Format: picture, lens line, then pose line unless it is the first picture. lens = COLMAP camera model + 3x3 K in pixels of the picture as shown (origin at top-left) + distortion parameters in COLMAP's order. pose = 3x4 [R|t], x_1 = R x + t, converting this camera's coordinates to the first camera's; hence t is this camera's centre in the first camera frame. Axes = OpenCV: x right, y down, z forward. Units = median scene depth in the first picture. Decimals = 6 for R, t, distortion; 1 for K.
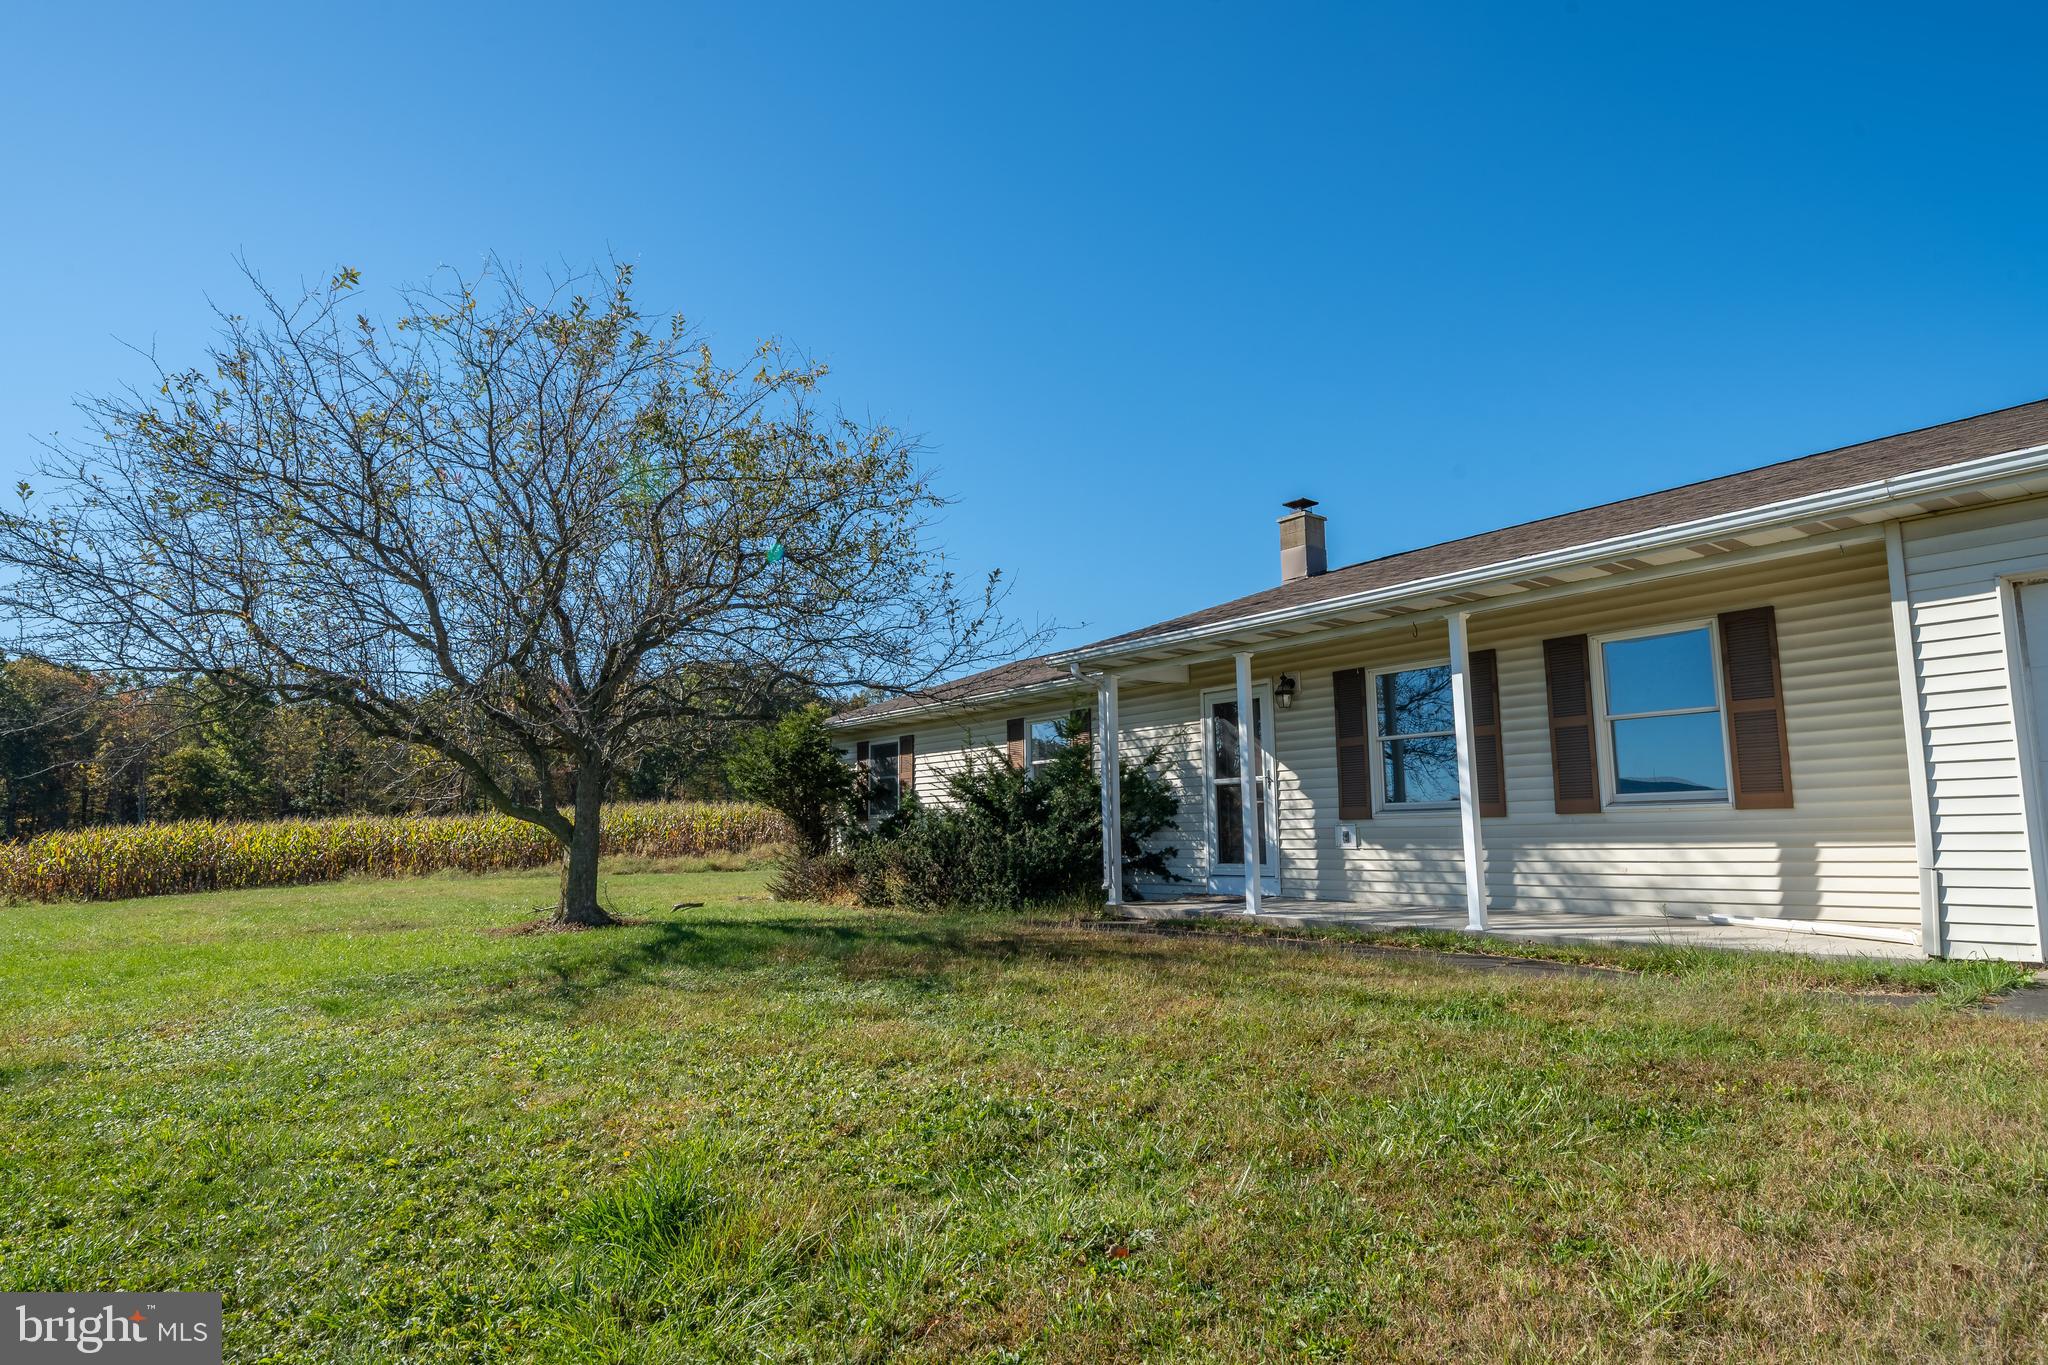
lens RADIAL K [[1128.4, 0, 1024.0], [0, 1128.4, 682.5], [0, 0, 1]] dist [0.002420, 0.000371]
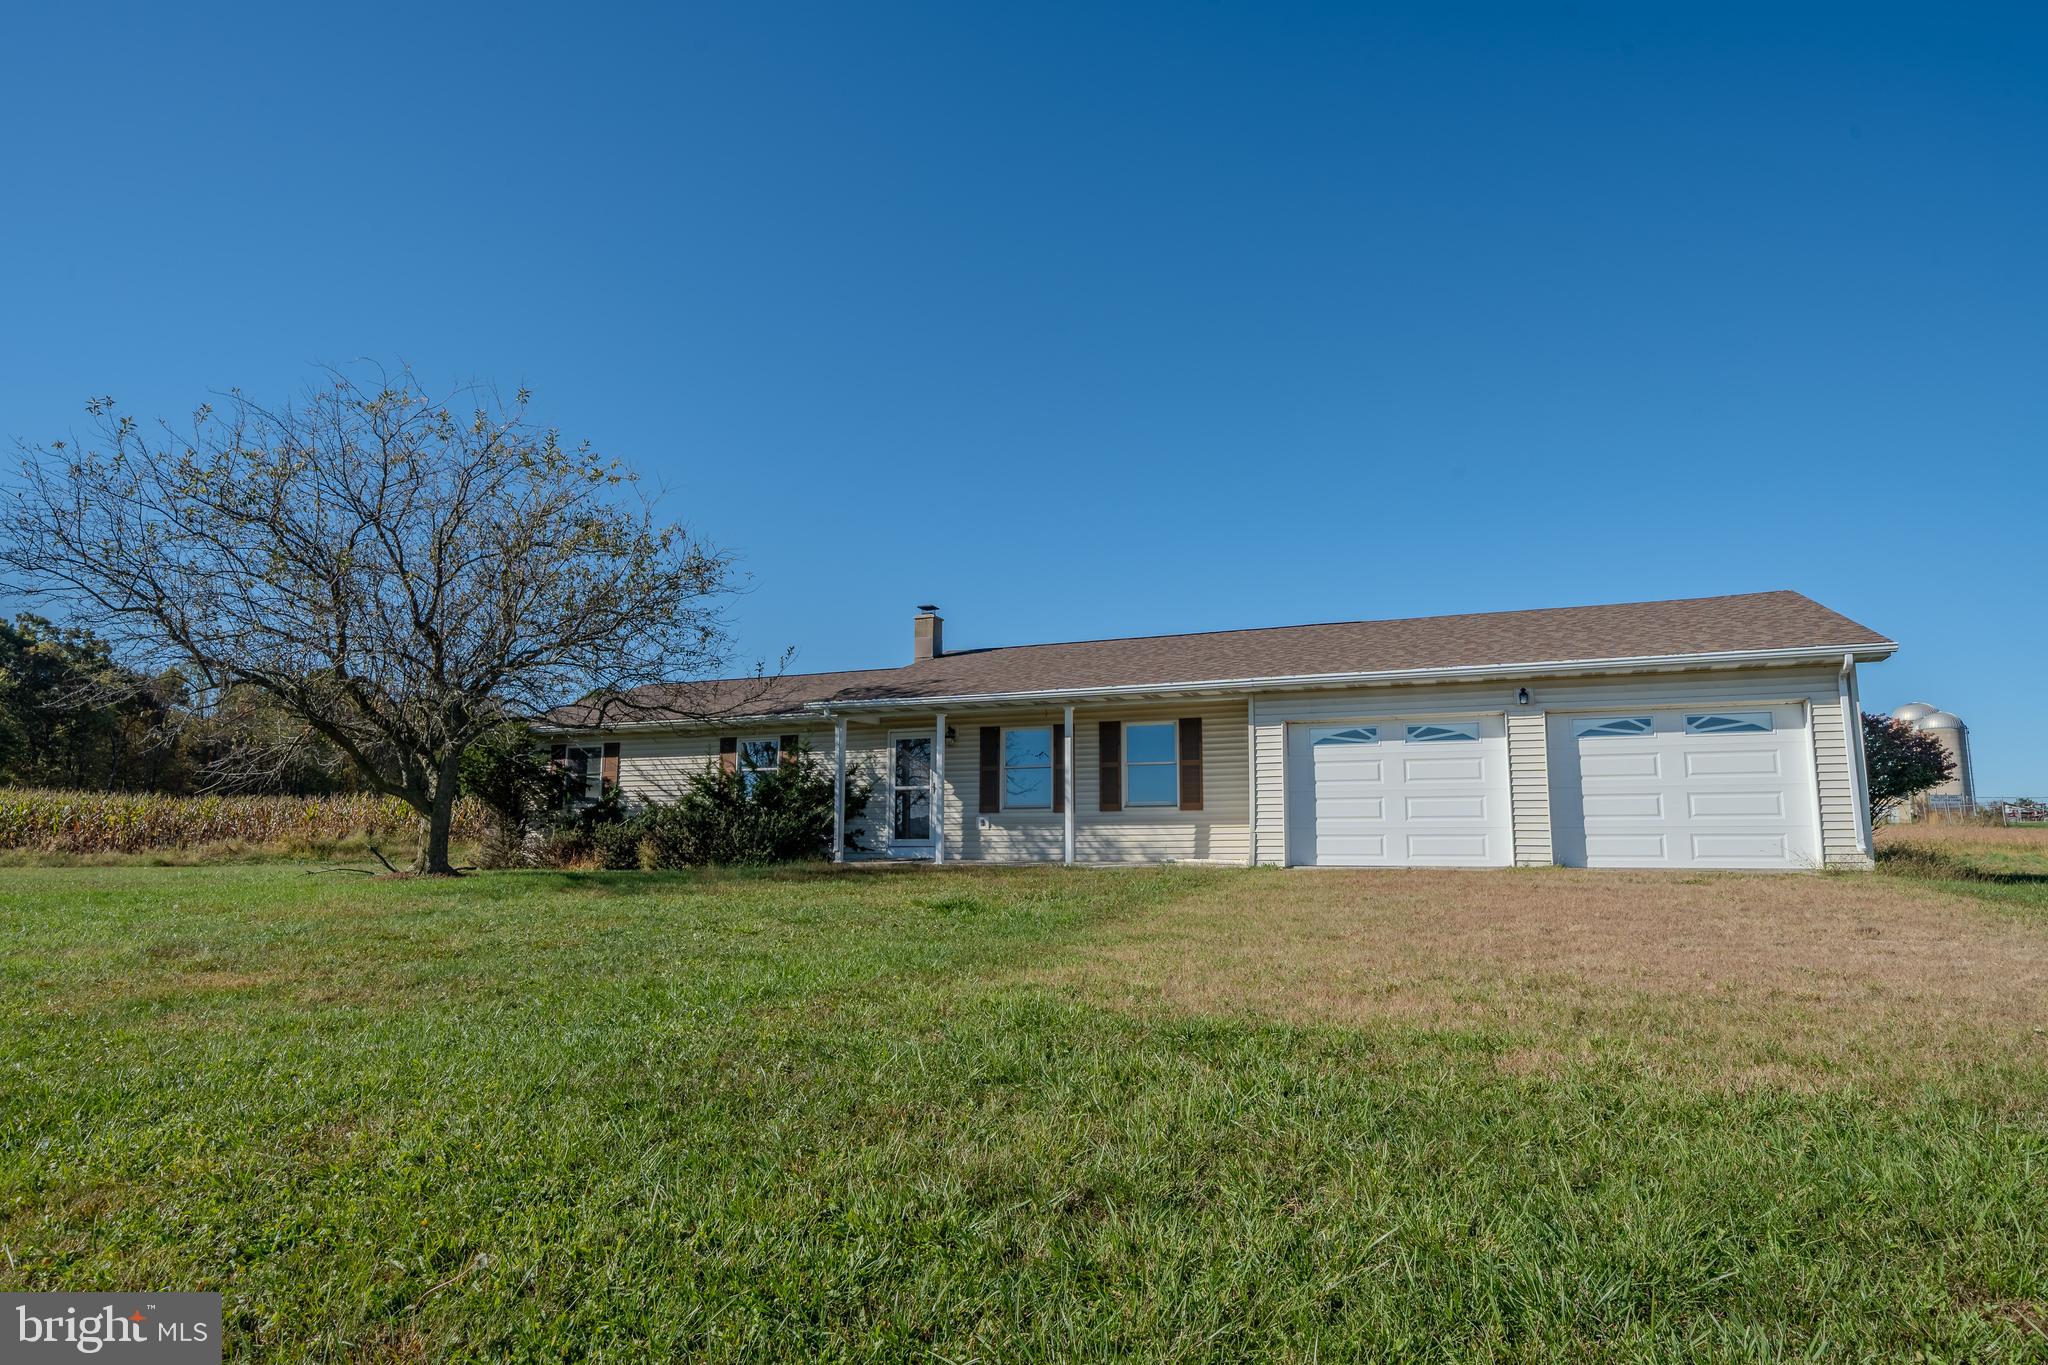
lens RADIAL K [[1163.1, 0, 1024.0], [0, 1163.1, 682.5], [0, 0, 1]] dist [0.003416, 0.000085]
pose [[0.869076, 0.087192, 0.486933, -0.520635], [-0.081752, 0.996124, -0.032459, -0.024164], [-0.487876, -0.011598, 0.872836, -0.563396]]
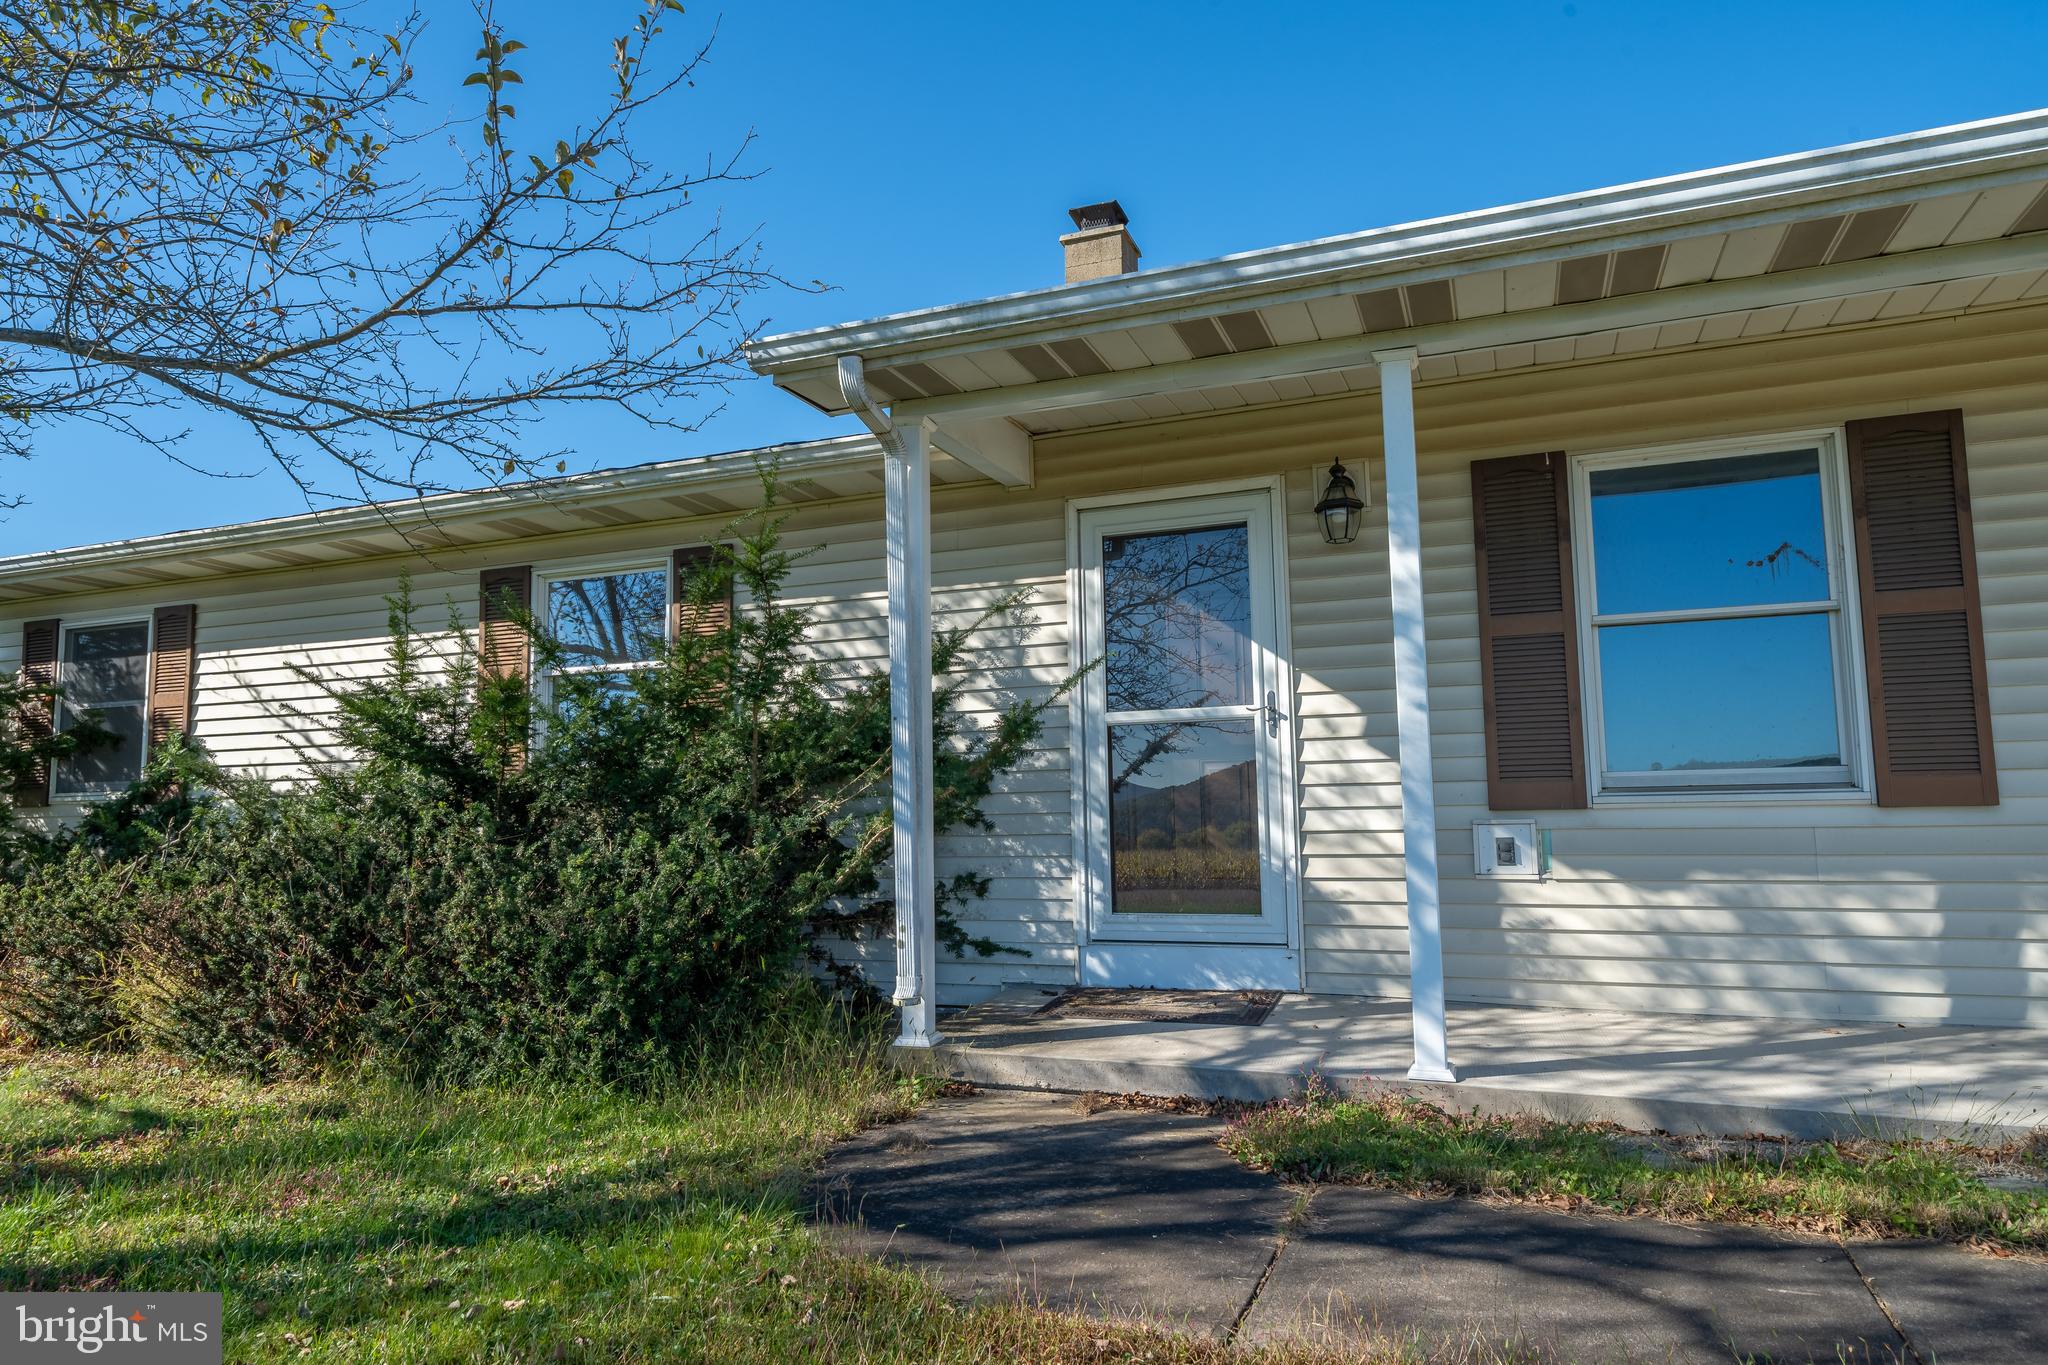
lens RADIAL K [[1249.3, 0, 1024.0], [0, 1249.3, 682.5], [0, 0, 1]] dist [0.002090, -0.000393]
pose [[0.860403, 0.046987, 0.507444, -0.100616], [-0.061984, 0.997997, 0.012688, 0.074967], [-0.505831, -0.042370, 0.861591, 0.653347]]
